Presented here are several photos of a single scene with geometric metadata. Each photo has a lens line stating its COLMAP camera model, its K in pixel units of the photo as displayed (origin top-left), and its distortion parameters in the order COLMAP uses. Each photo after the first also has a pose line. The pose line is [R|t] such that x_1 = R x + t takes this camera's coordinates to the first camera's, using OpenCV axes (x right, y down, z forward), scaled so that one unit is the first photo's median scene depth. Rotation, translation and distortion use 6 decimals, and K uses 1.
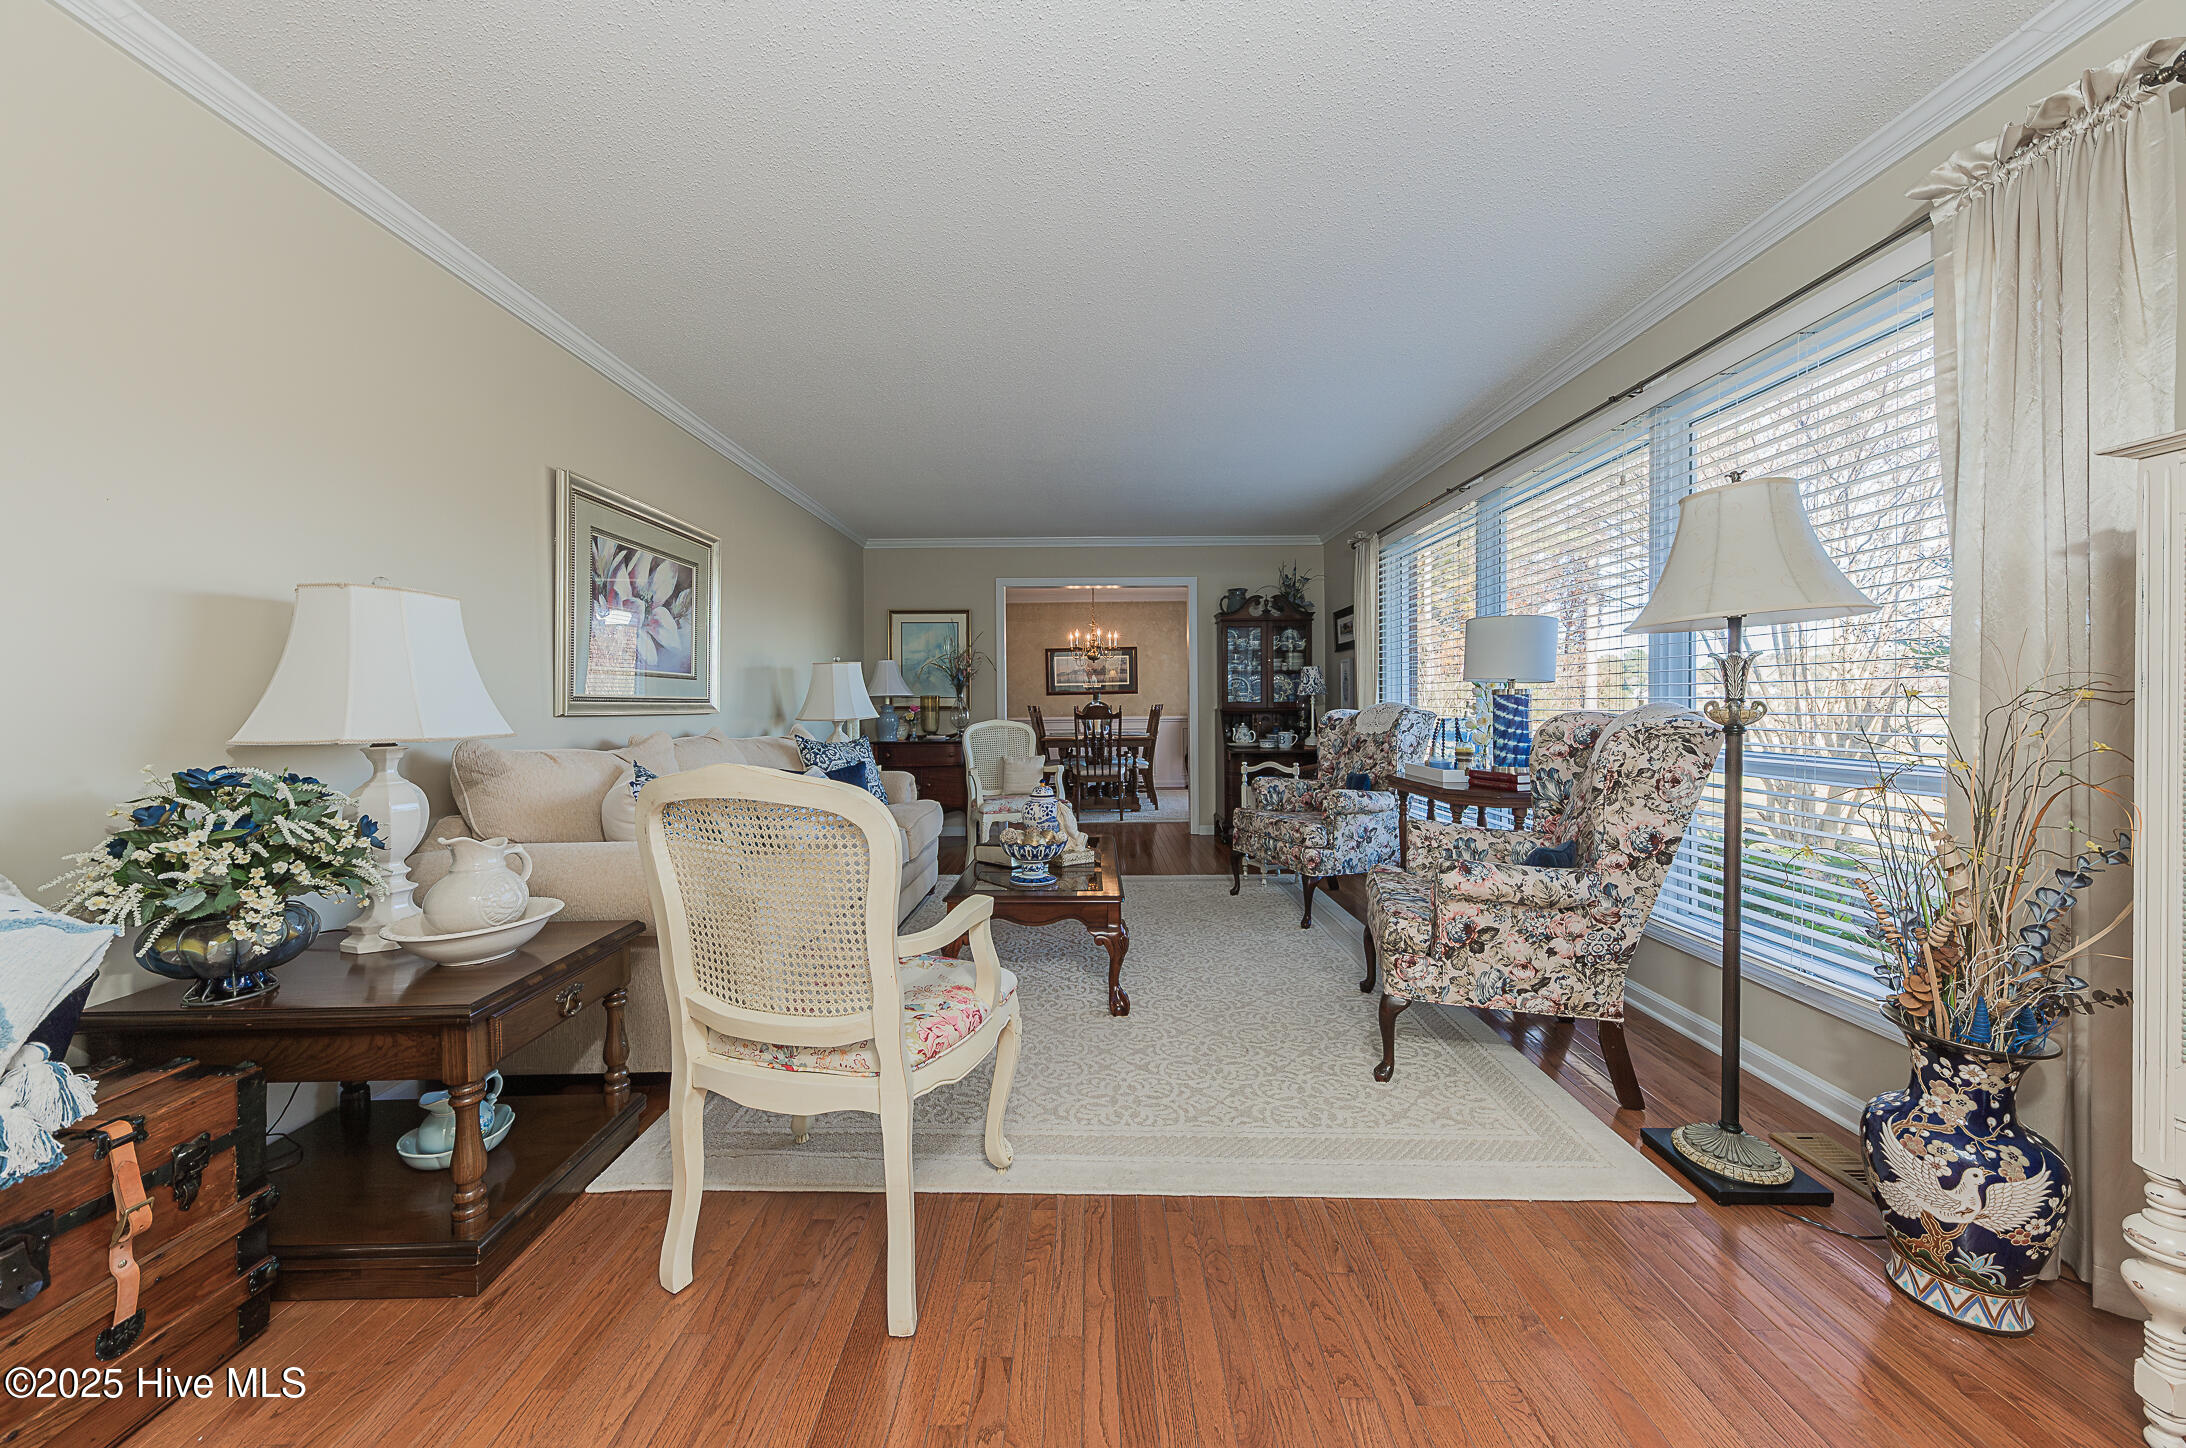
lens RADIAL K [[762.9, 0, 1101.2], [0, 762.9, 707.0], [0, 0, 1]] dist [0.011026, -0.002308]
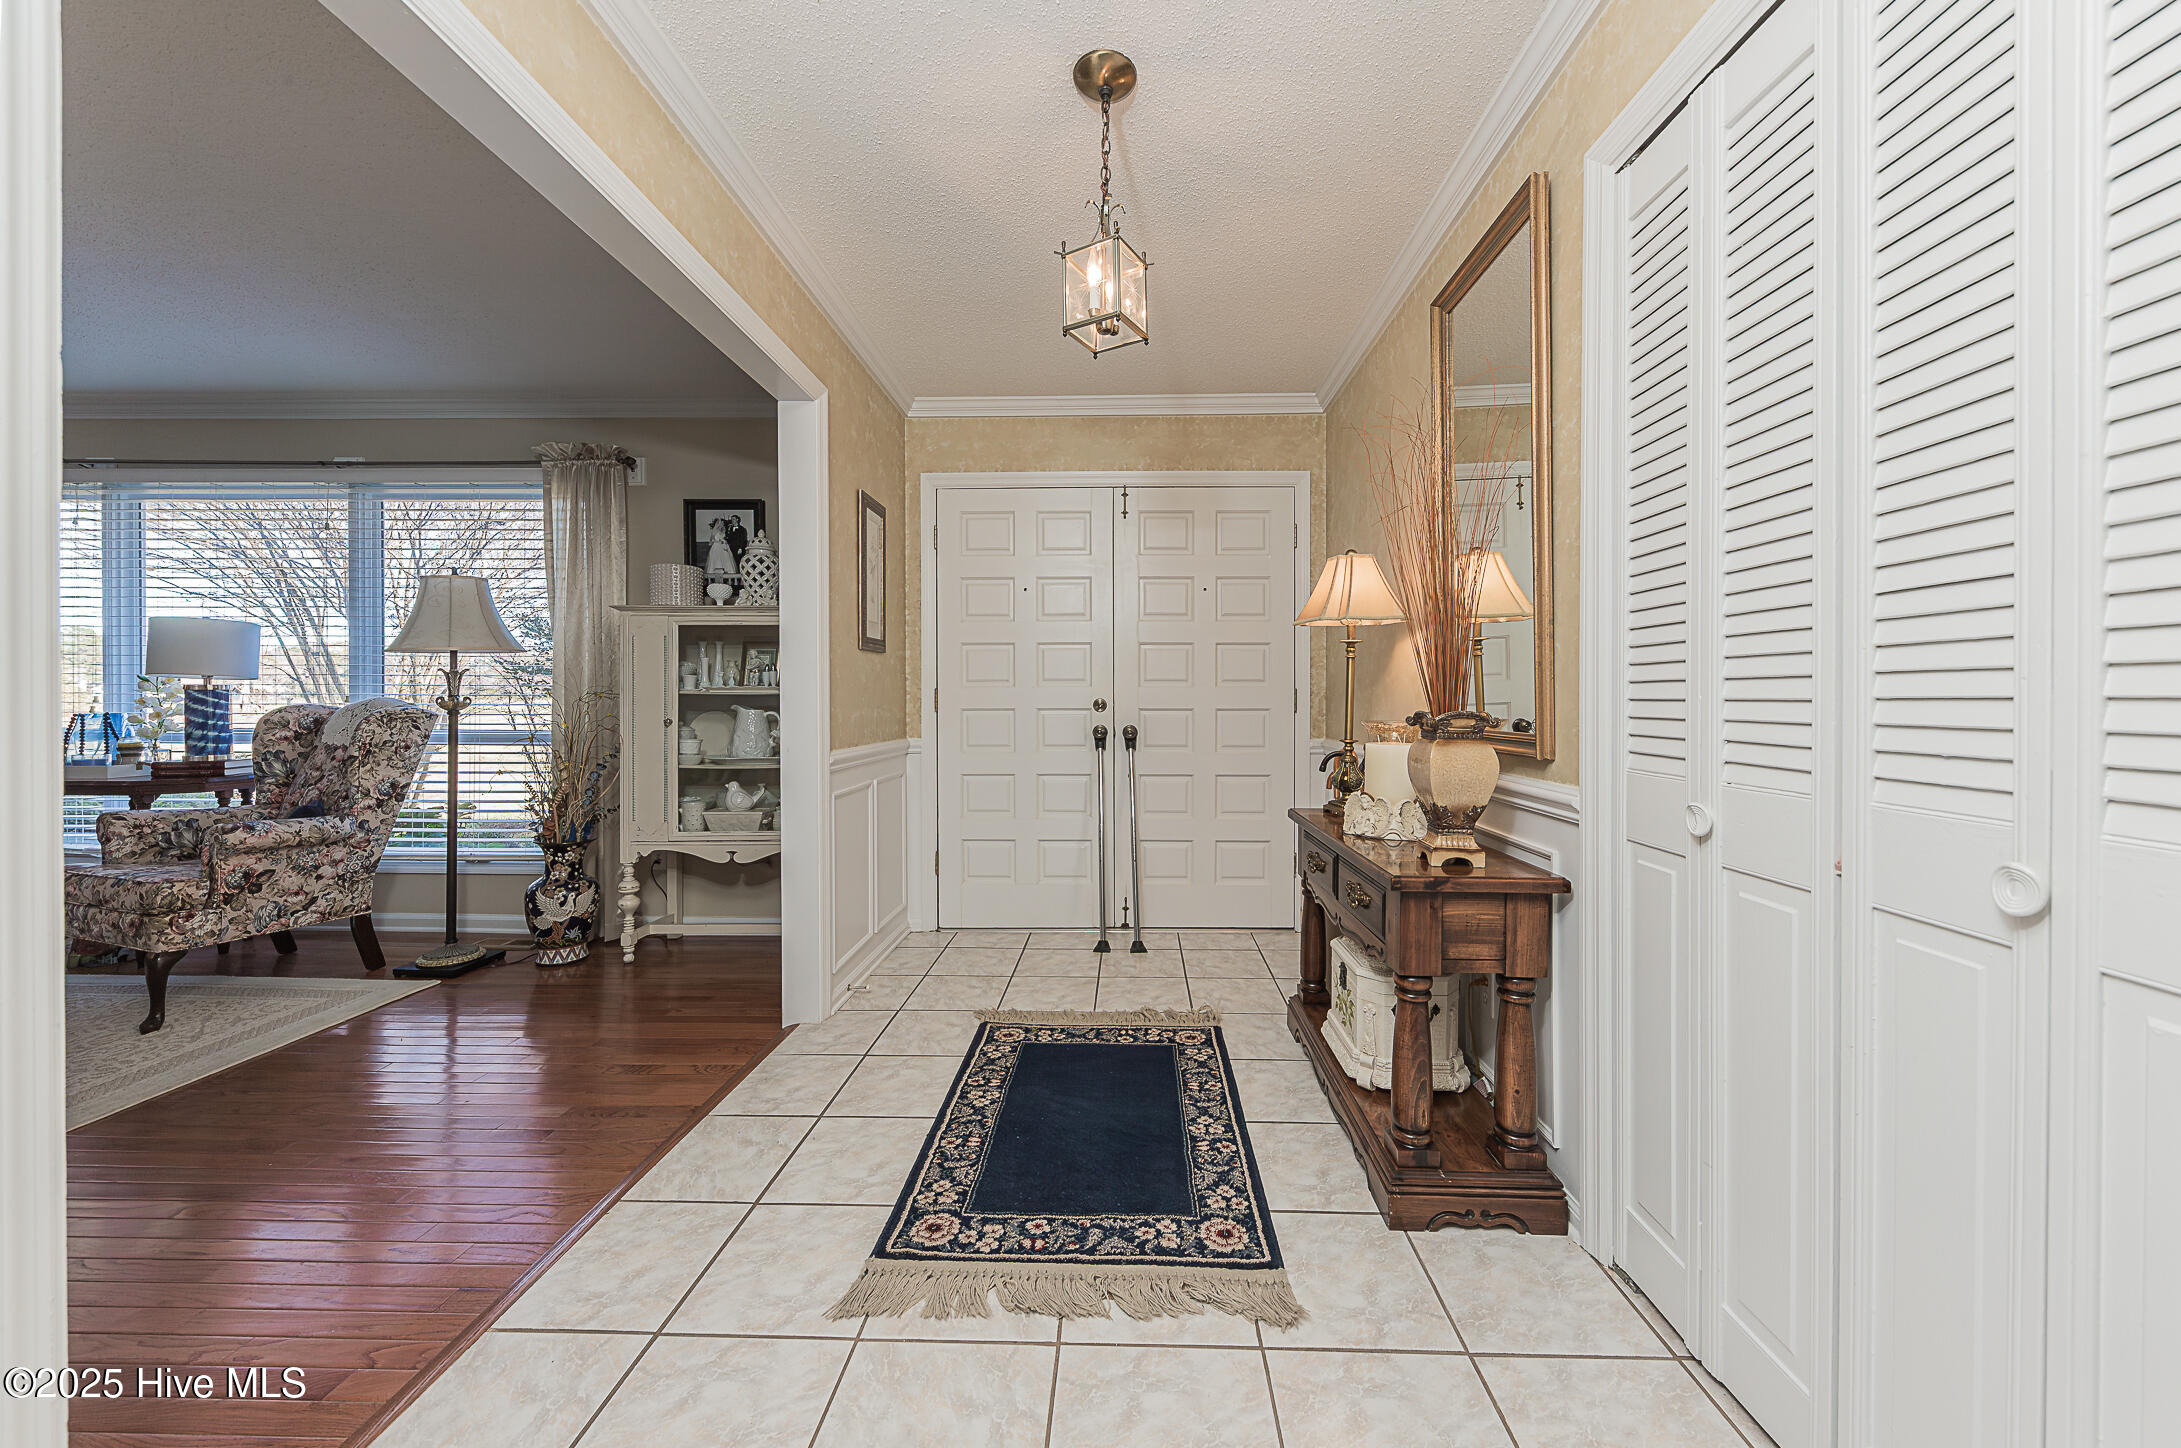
lens RADIAL K [[761.2, 0, 1105.9], [0, 761.2, 701.1], [0, 0, 1]] dist [0.011026, -0.002308]
pose [[0.029450, -0.002284, 0.999564, -0.759426], [0.006211, 0.999979, 0.002102, 0.007824], [-0.999547, 0.006146, 0.029463, -0.463942]]
